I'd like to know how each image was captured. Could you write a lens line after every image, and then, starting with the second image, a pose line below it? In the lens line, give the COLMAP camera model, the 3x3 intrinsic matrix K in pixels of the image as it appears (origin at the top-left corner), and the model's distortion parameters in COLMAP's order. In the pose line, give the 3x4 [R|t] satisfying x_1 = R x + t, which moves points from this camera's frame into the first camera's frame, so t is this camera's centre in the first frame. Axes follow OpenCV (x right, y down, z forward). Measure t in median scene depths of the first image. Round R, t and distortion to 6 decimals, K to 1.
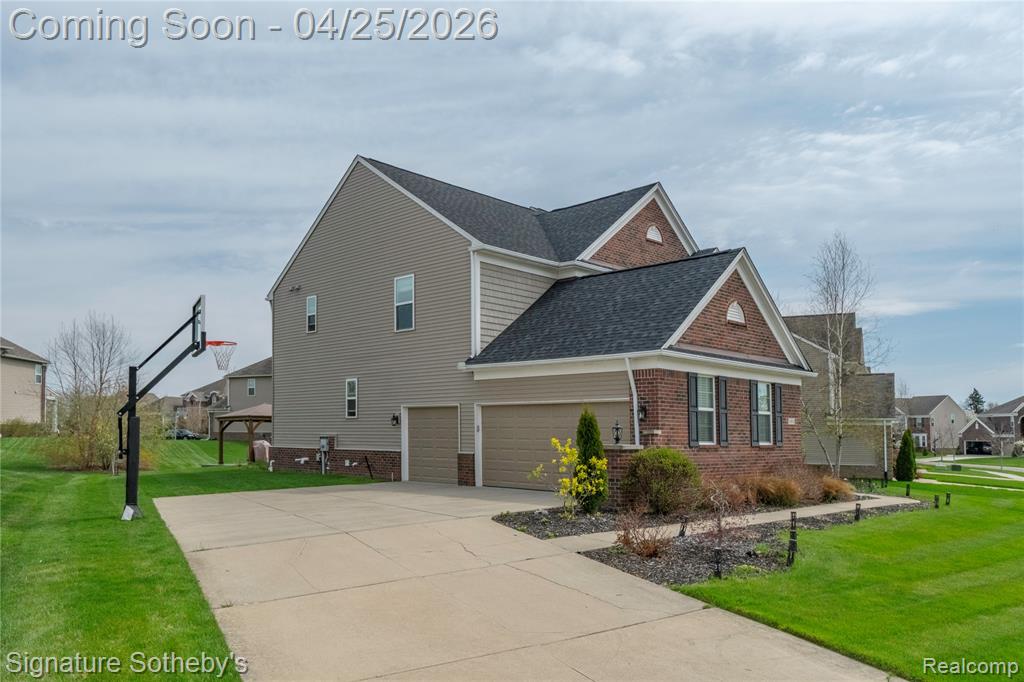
lens RADIAL K [[795.2, 0, 512.0], [0, 795.2, 341.0], [0, 0, 1]] dist [-0.006299, -0.001352]
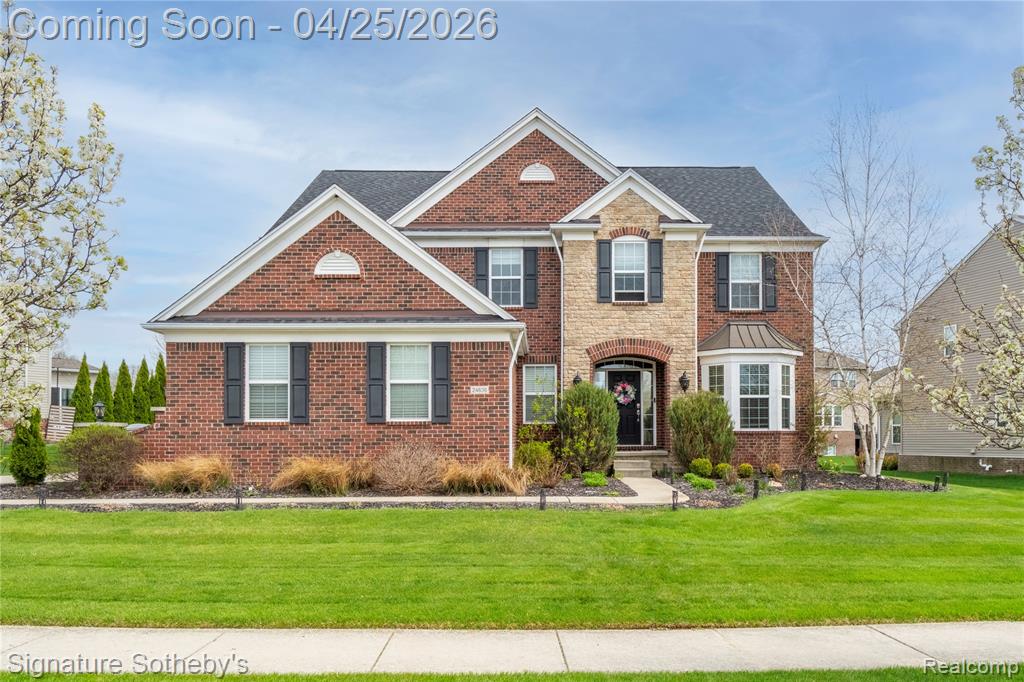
lens RADIAL K [[817.2, 0, 512.0], [0, 817.2, 341.0], [0, 0, 1]] dist [0.003196, 0.000708]
pose [[0.717038, -0.101532, -0.689599, 0.935065], [0.096105, 0.994286, -0.046464, 0.095769], [0.690377, -0.032957, 0.722699, 0.473794]]
